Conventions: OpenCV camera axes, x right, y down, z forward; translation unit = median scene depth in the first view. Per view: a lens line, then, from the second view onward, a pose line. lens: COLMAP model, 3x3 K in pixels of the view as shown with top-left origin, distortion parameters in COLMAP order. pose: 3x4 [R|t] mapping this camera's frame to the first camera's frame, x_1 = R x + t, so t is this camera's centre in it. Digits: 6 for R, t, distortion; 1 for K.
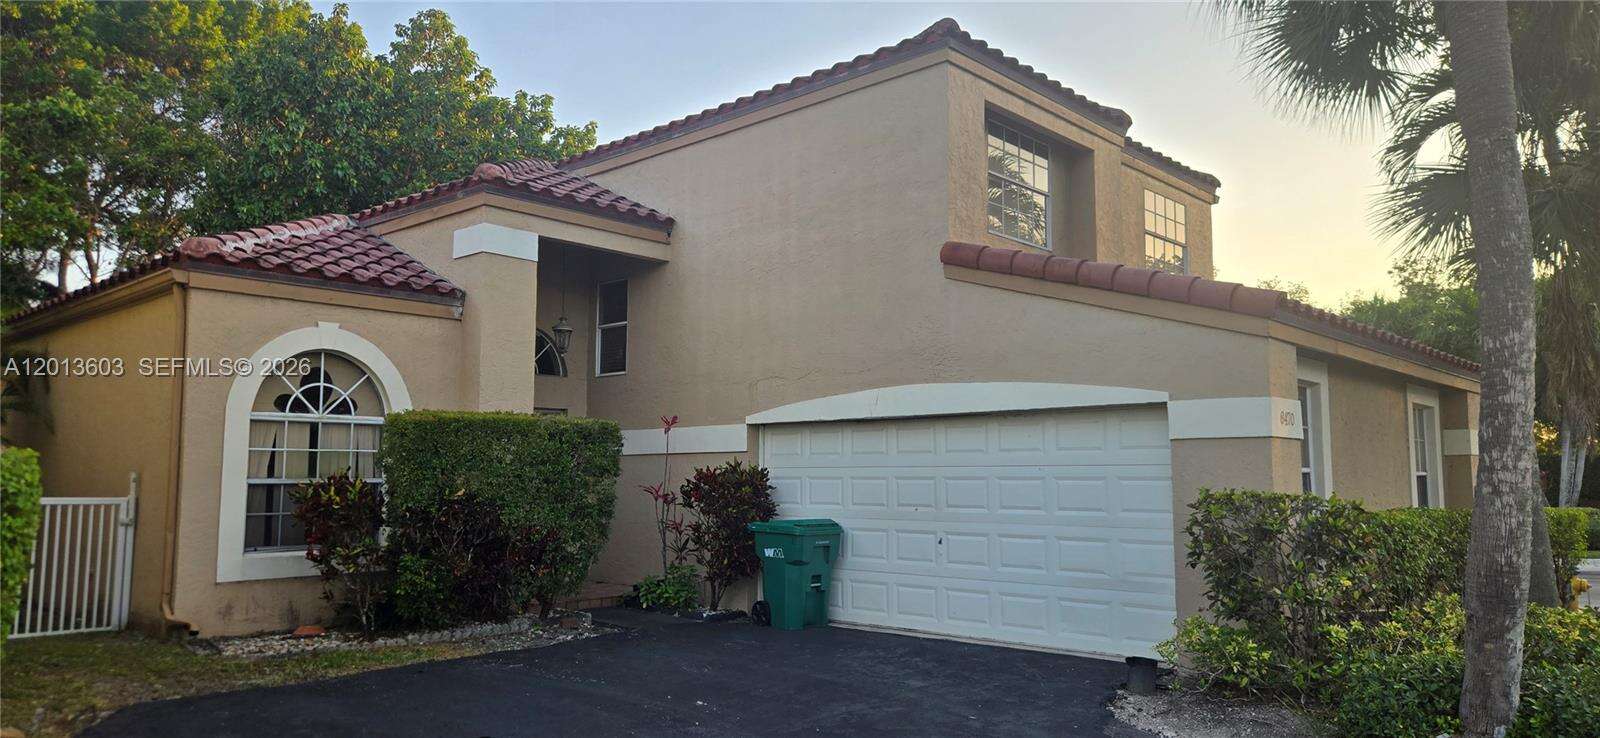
lens RADIAL K [[1096.7, 0, 800.0], [0, 1096.7, 369.0], [0, 0, 1]] dist [0.038763, -0.002065]
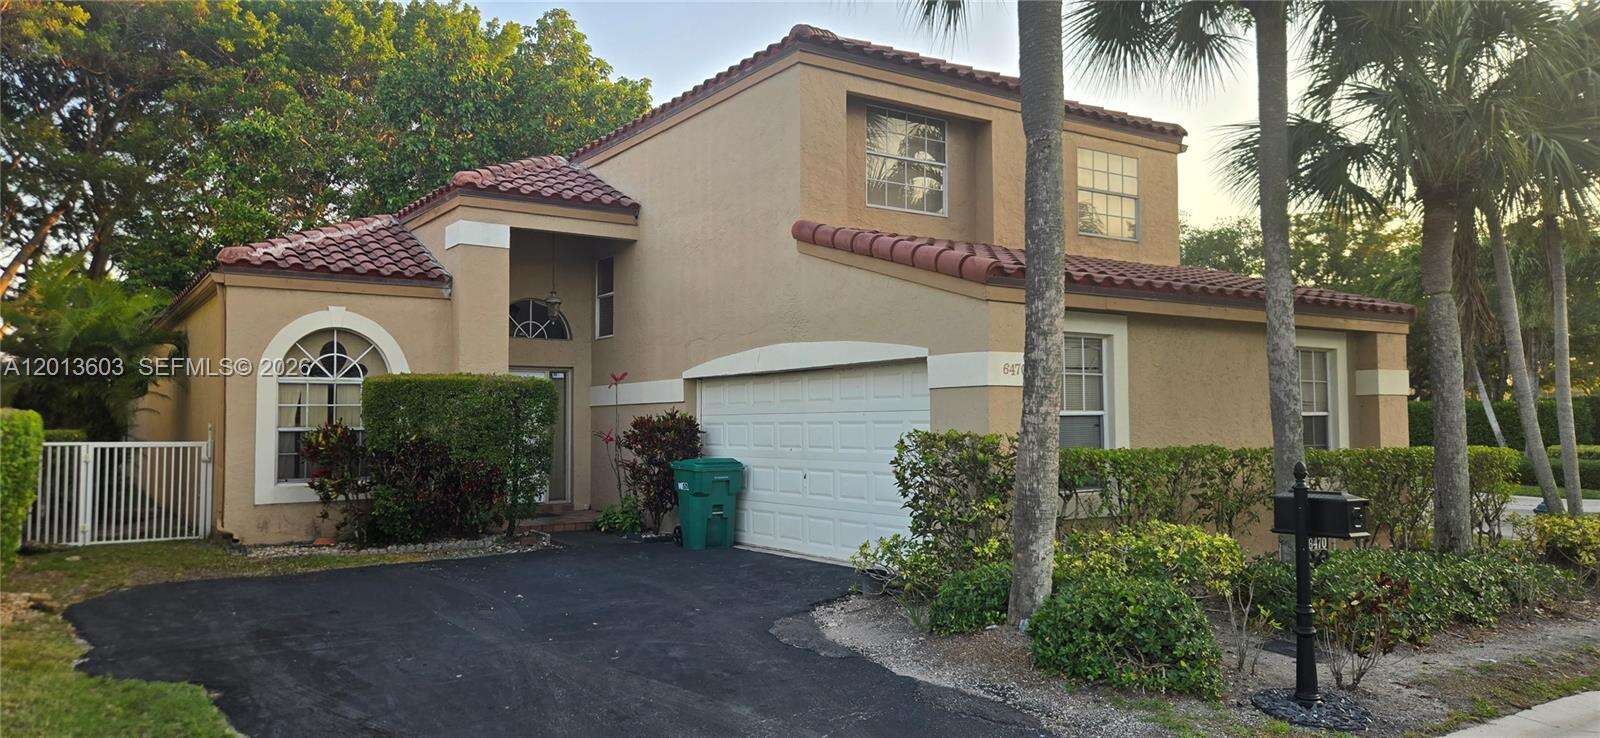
lens RADIAL K [[1107.0, 0, 800.0], [0, 1107.0, 369.0], [0, 0, 1]] dist [0.048223, -0.000581]
pose [[0.971953, -0.018933, -0.234410, 0.385282], [0.030885, 0.998397, 0.047423, -0.013756], [0.233137, -0.053333, 0.970980, -0.137811]]
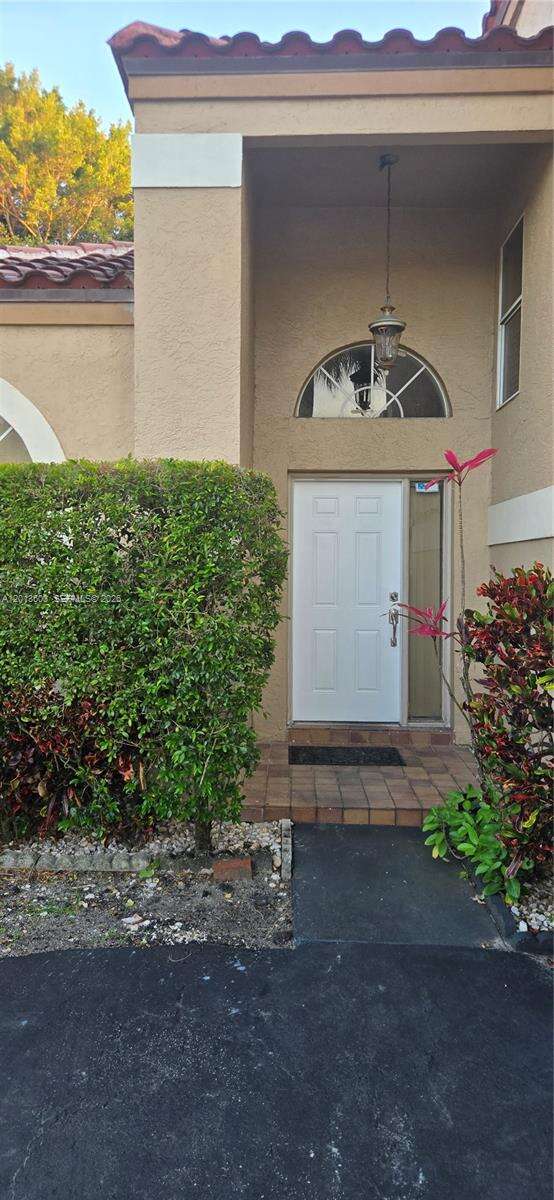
lens RADIAL K [[822.5, 0, 277.0], [0, 822.5, 600.0], [0, 0, 1]] dist [0.038763, -0.002065]
pose [[0.648174, 0.030311, -0.760889, 0.096240], [0.074438, 0.991900, 0.102924, 0.067057], [0.757846, -0.123351, 0.640667, 0.774921]]
